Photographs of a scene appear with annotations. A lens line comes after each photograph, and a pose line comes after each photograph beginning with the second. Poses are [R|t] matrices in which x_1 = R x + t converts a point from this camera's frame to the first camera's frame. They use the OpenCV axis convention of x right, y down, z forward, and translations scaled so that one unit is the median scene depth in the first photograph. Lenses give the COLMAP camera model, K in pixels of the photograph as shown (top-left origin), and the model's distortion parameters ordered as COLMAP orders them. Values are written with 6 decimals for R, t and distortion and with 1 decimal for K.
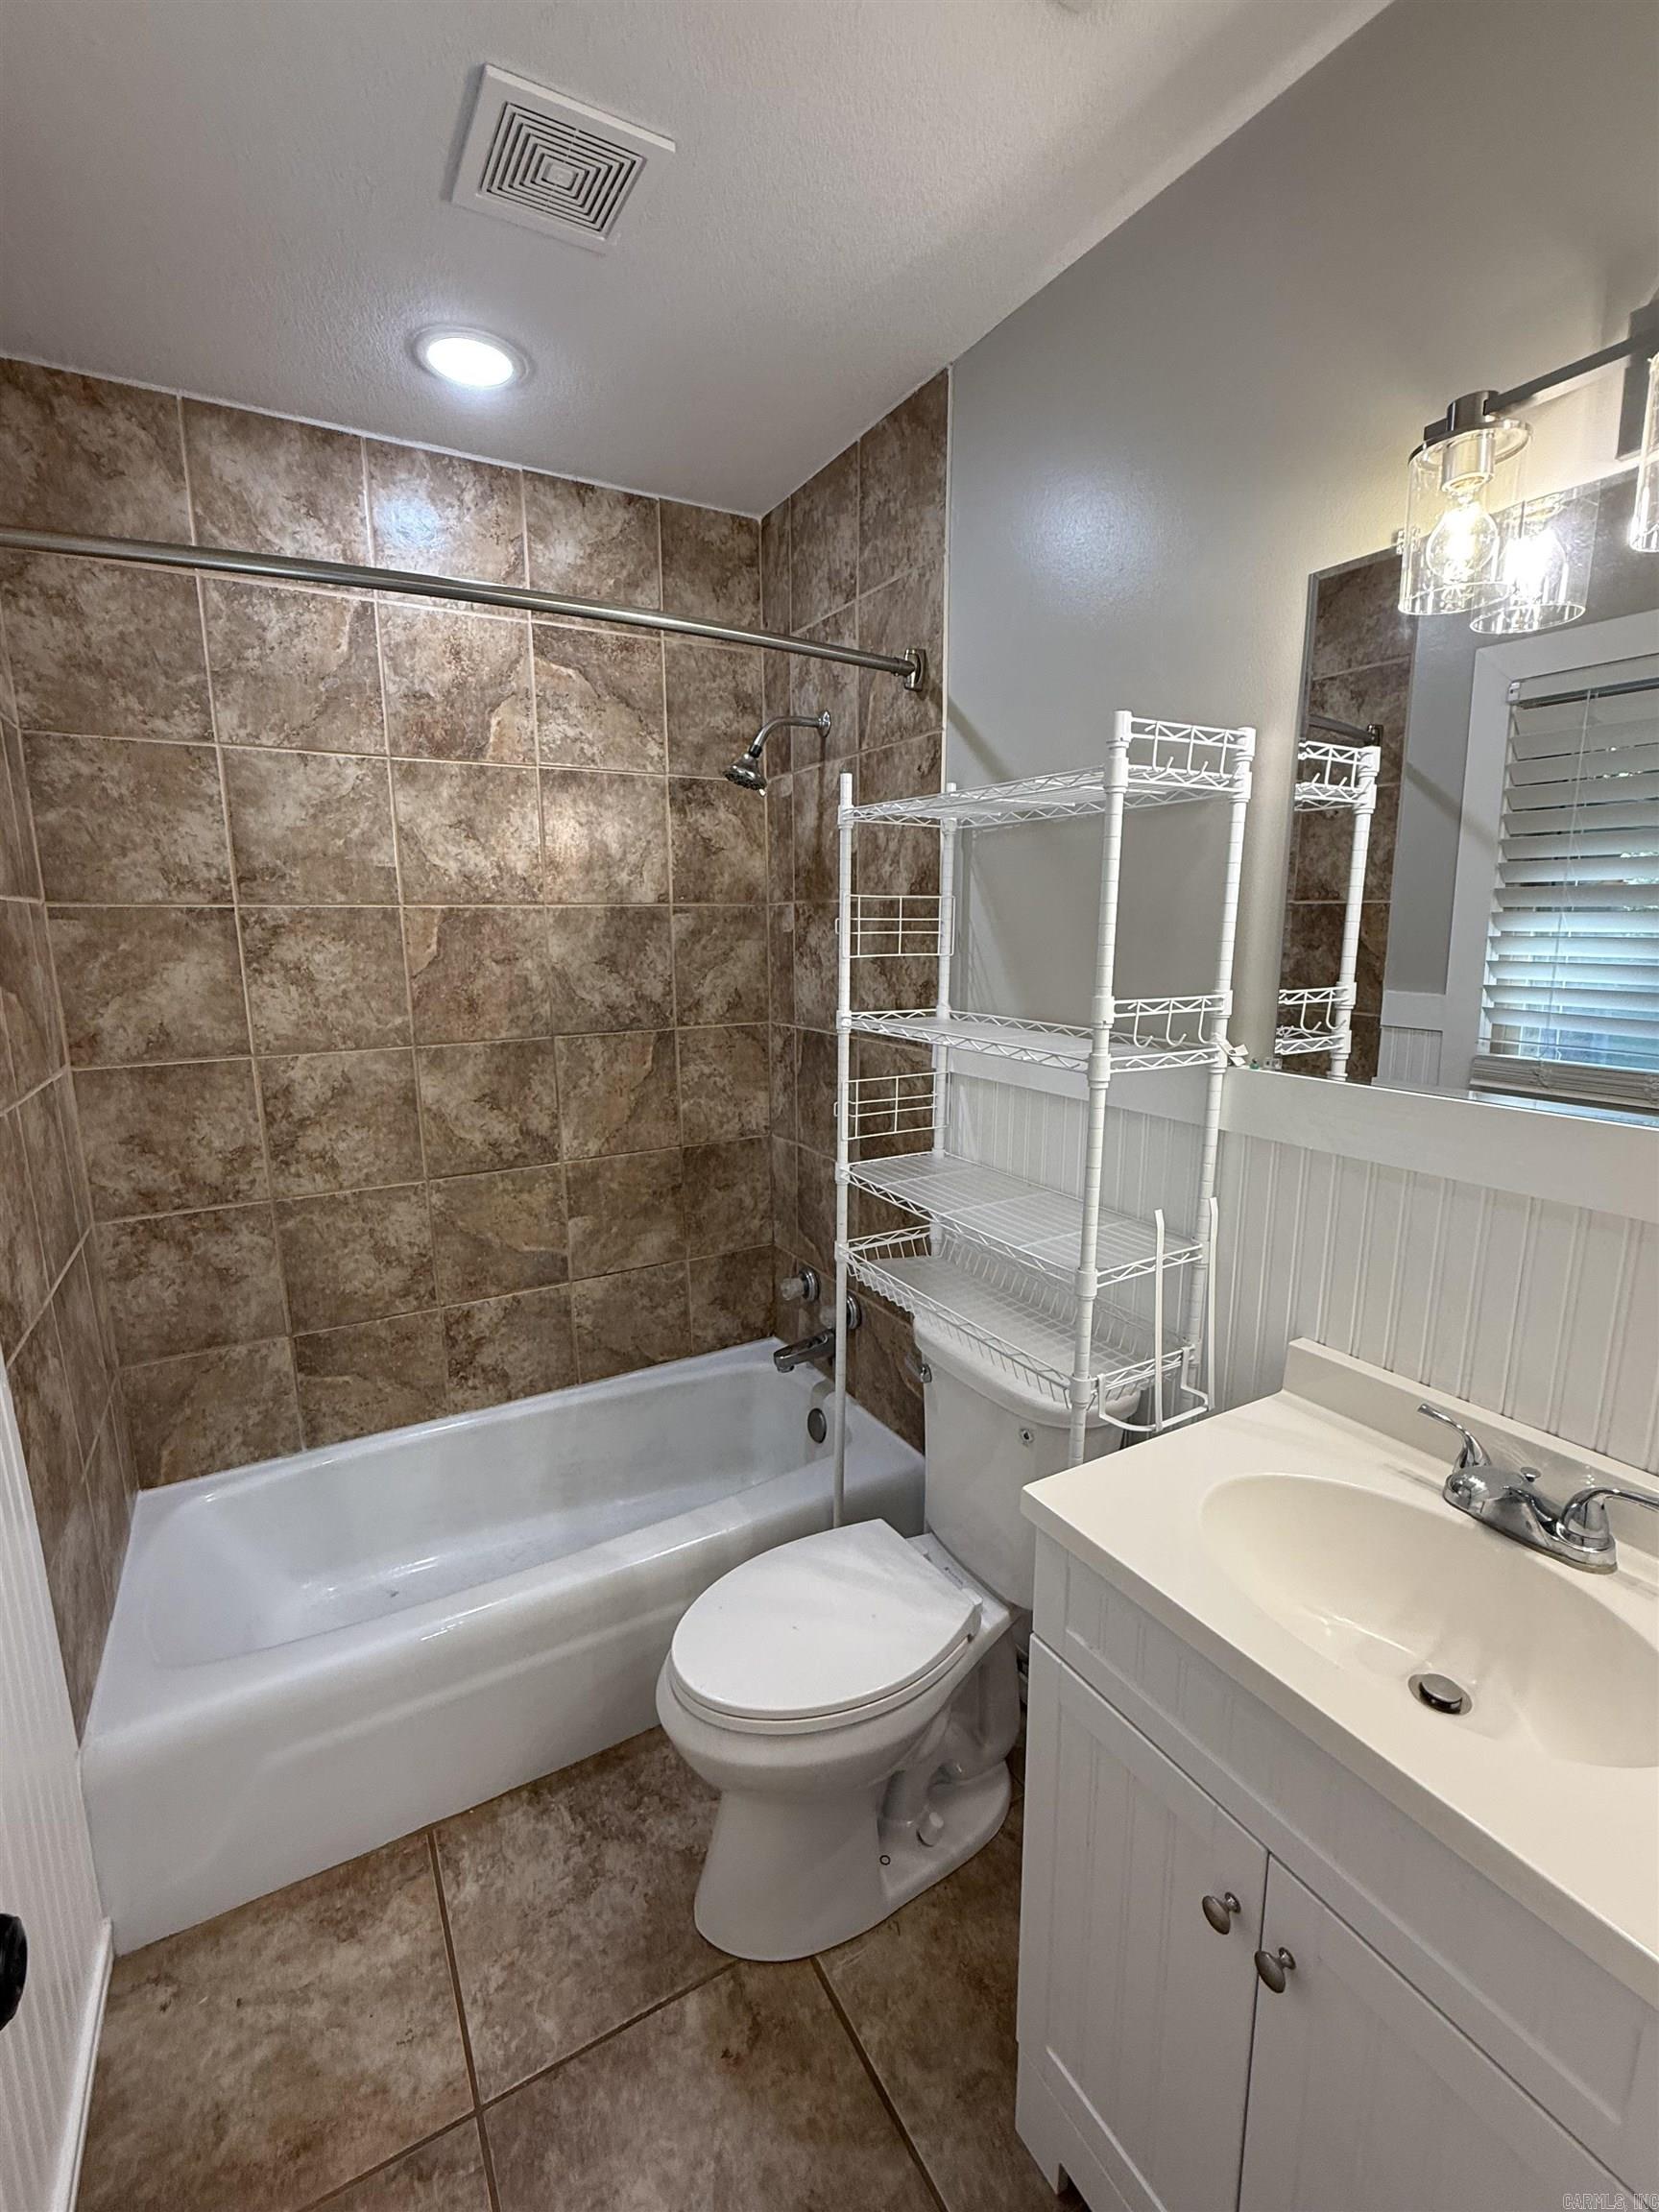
lens RADIAL K [[980.2, 0, 828.2], [0, 980.2, 1098.1], [0, 0, 1]] dist [0.016855, 0.001096]
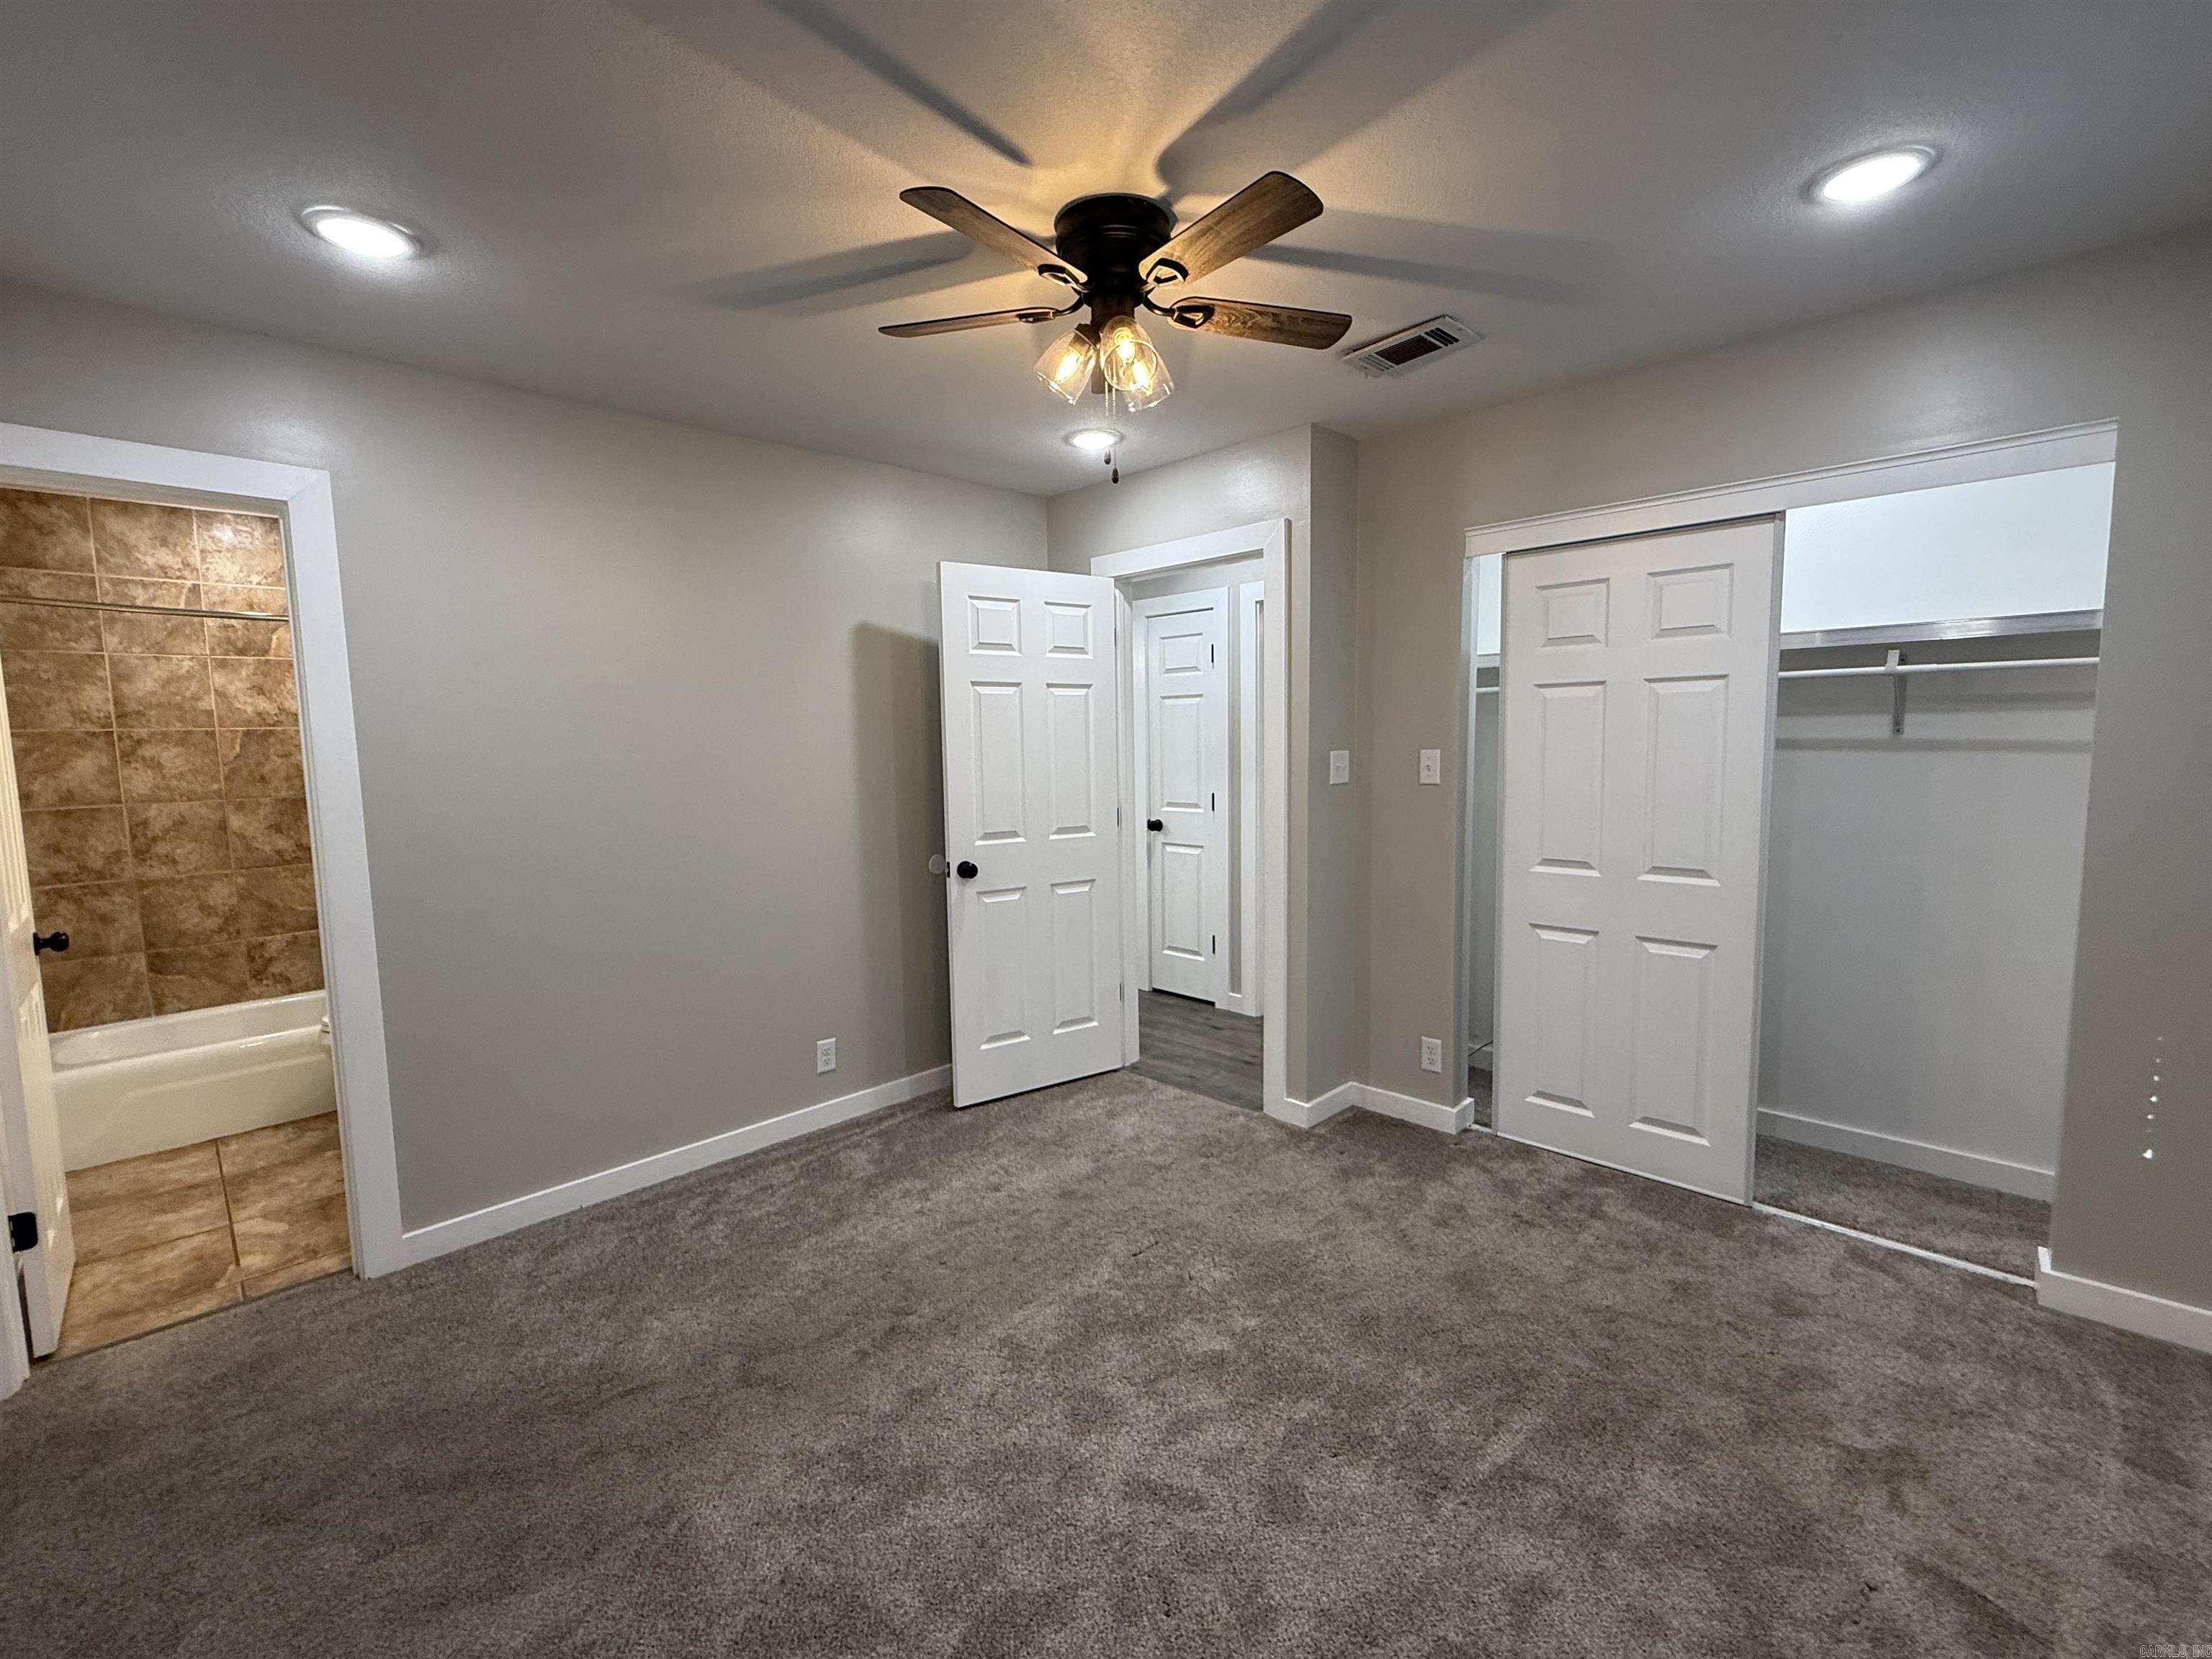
lens RADIAL K [[980.2, 0, 1084.8], [0, 980.2, 826.9], [0, 0, 1]] dist [0.016855, 0.001096]
pose [[0.970964, -0.041789, 0.235546, 0.804145], [0.063503, 0.994324, -0.085364, 0.290567], [-0.230642, 0.097843, 0.968107, -1.356312]]
